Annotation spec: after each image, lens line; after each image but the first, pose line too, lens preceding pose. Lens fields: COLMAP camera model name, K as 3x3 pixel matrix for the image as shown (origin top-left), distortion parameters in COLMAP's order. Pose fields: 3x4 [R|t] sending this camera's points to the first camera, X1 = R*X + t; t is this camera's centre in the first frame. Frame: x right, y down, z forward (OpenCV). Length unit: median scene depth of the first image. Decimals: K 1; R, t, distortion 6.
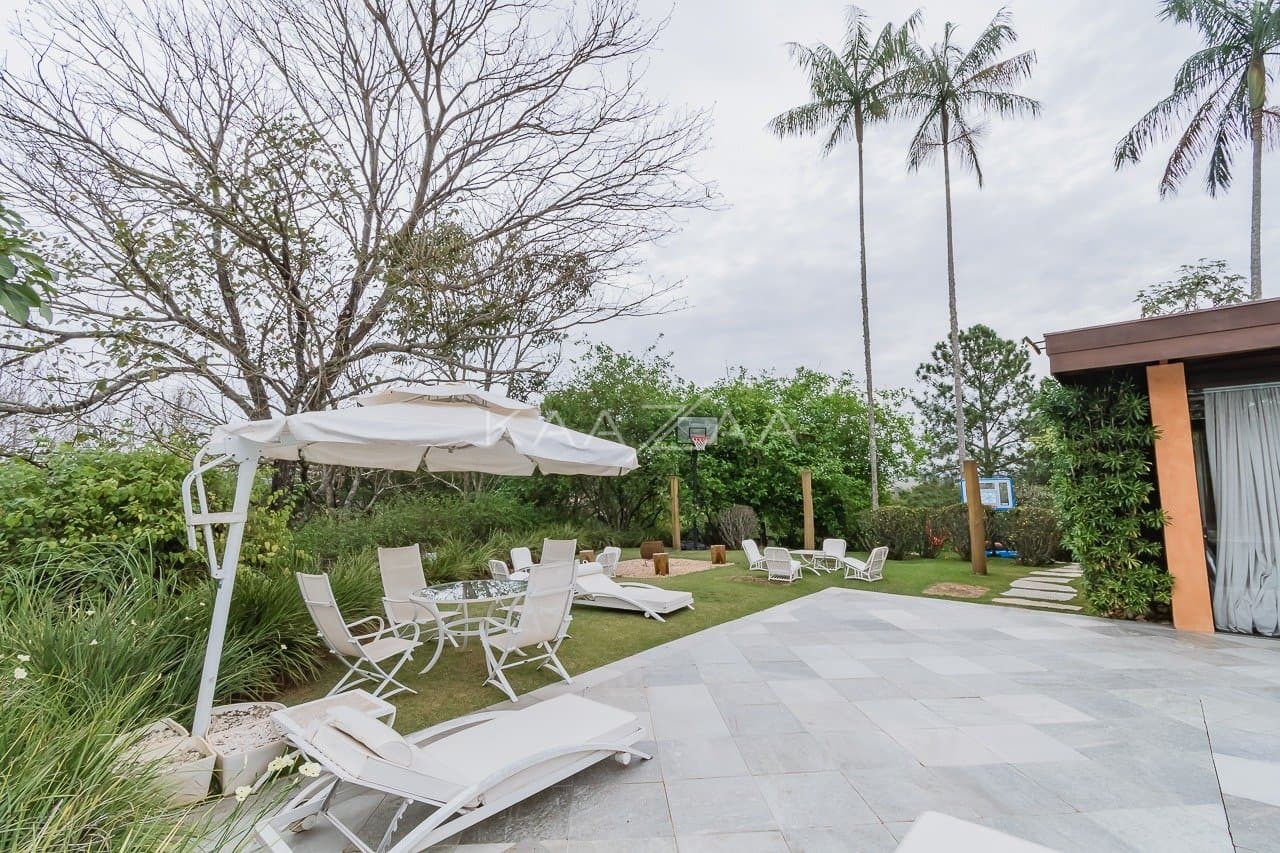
lens RADIAL K [[564.3, 0, 635.4], [0, 564.3, 433.3], [0, 0, 1]] dist [0.003087, -0.000355]
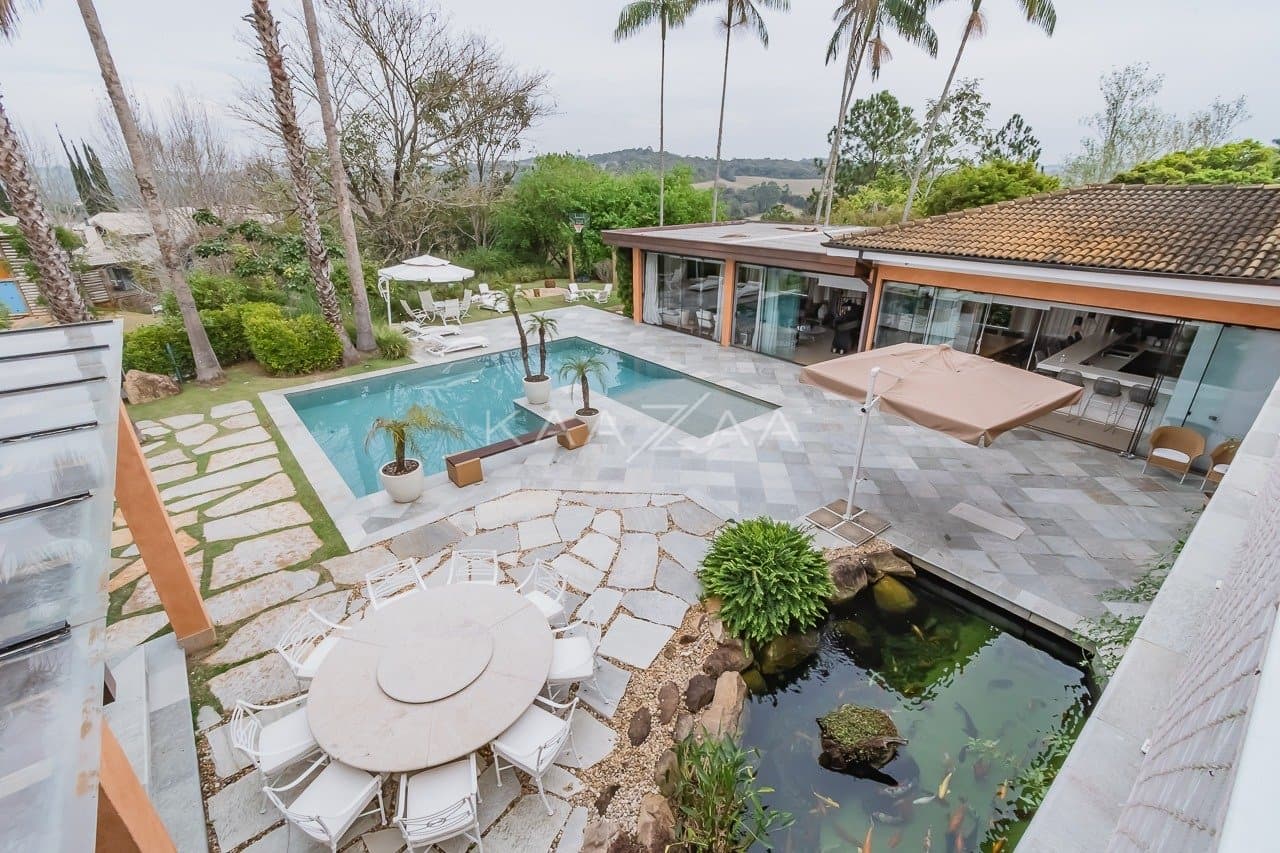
lens RADIAL K [[564.3, 0, 637.1], [0, 564.3, 430.1], [0, 0, 1]] dist [0.003087, -0.000355]
pose [[0.988949, 0.067273, -0.132118, 0.584388], [0.006351, 0.871085, 0.491091, -0.314077], [0.148123, -0.486503, 0.861031, -0.937722]]
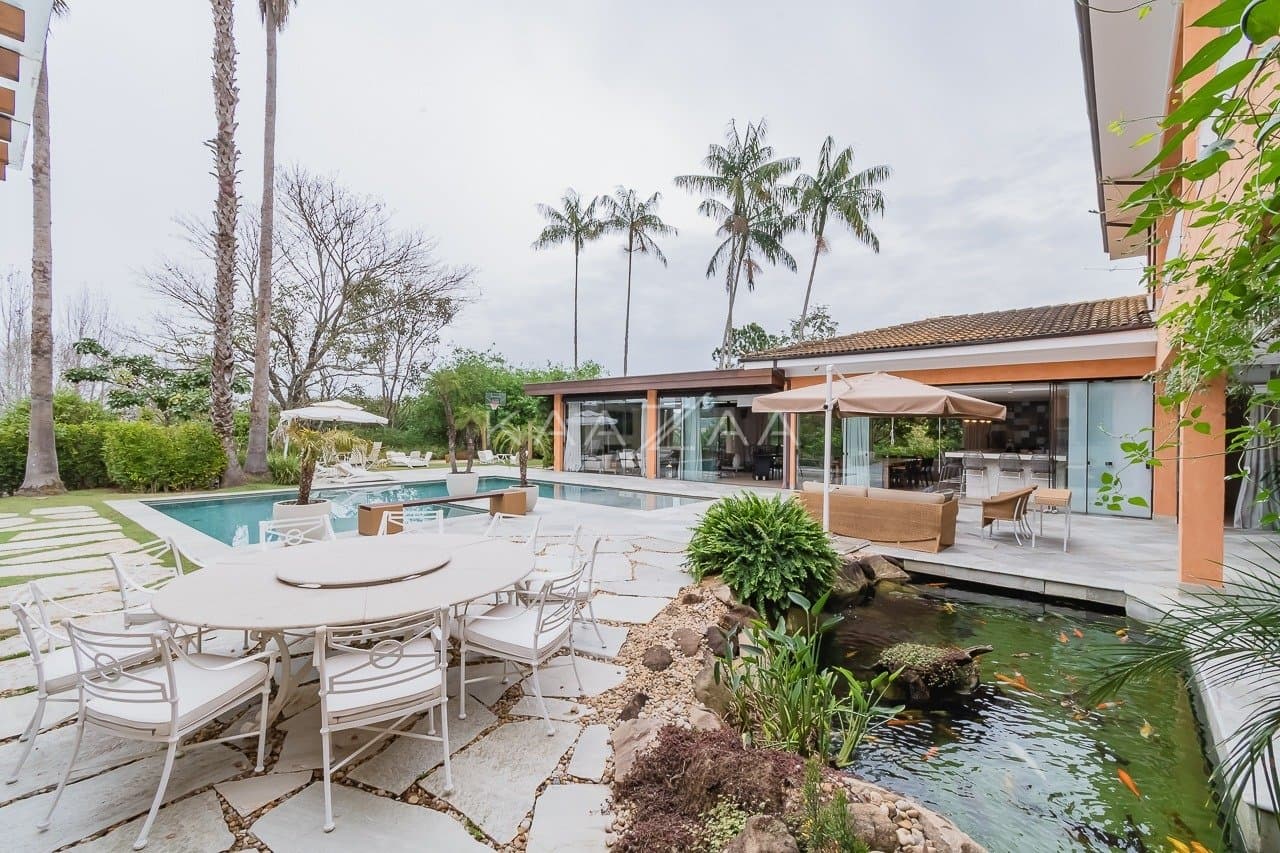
lens RADIAL K [[564.3, 0, 636.8], [0, 564.3, 429.3], [0, 0, 1]] dist [0.003087, -0.000355]
pose [[0.999315, 0.022558, 0.029324, 0.532303], [-0.025304, 0.994970, 0.096920, -0.102508], [-0.026991, -0.097596, 0.994860, -0.965538]]
